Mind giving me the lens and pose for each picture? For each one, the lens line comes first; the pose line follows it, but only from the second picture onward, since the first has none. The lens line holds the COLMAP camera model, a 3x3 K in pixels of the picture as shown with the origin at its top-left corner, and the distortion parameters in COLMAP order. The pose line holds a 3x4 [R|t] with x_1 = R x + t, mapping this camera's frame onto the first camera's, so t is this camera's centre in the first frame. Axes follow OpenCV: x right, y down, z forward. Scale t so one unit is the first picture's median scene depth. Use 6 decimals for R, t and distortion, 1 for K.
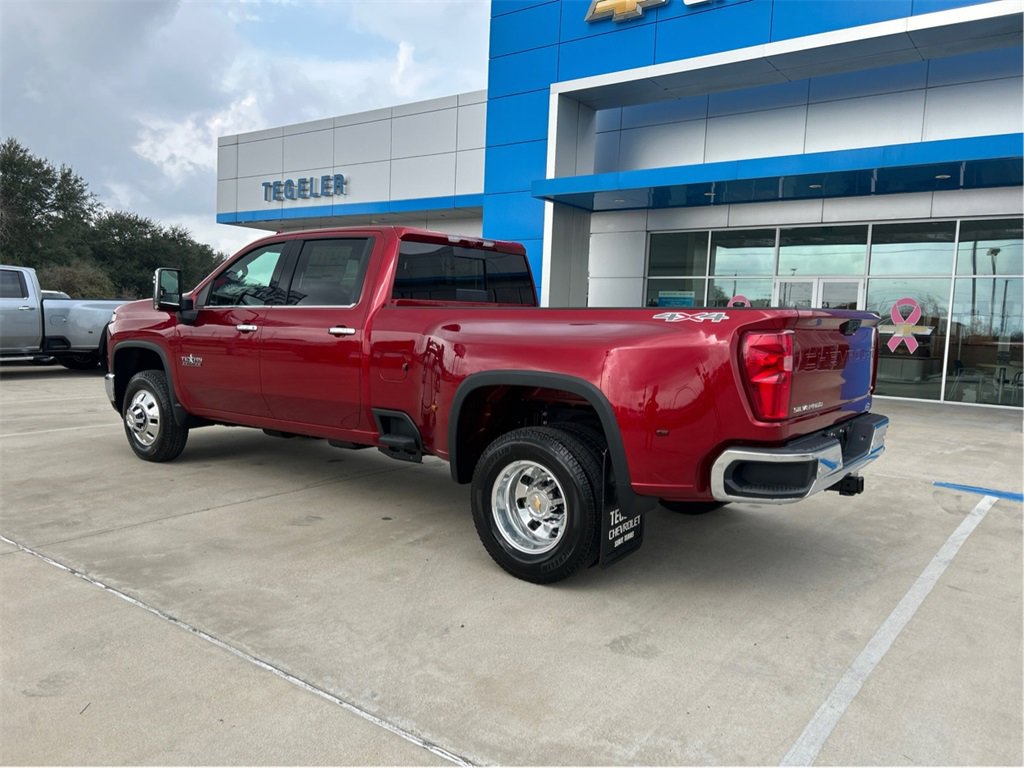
lens RADIAL K [[774.3, 0, 516.6], [0, 774.3, 381.1], [0, 0, 1]] dist [0.049287, -0.051710]
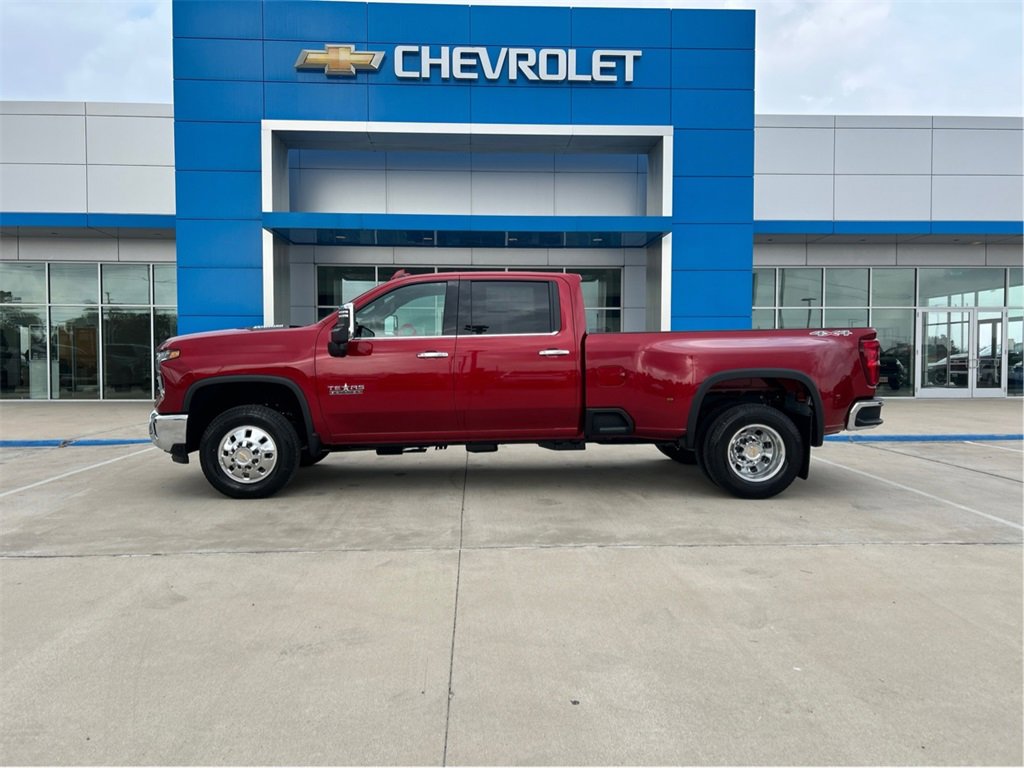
lens RADIAL K [[774.3, 0, 509.1], [0, 774.3, 380.8], [0, 0, 1]] dist [0.049287, -0.051710]
pose [[0.775214, -0.059231, 0.628916, -0.878130], [0.081163, 0.996682, -0.006176, -0.013266], [-0.626463, 0.055832, 0.777449, 0.032994]]
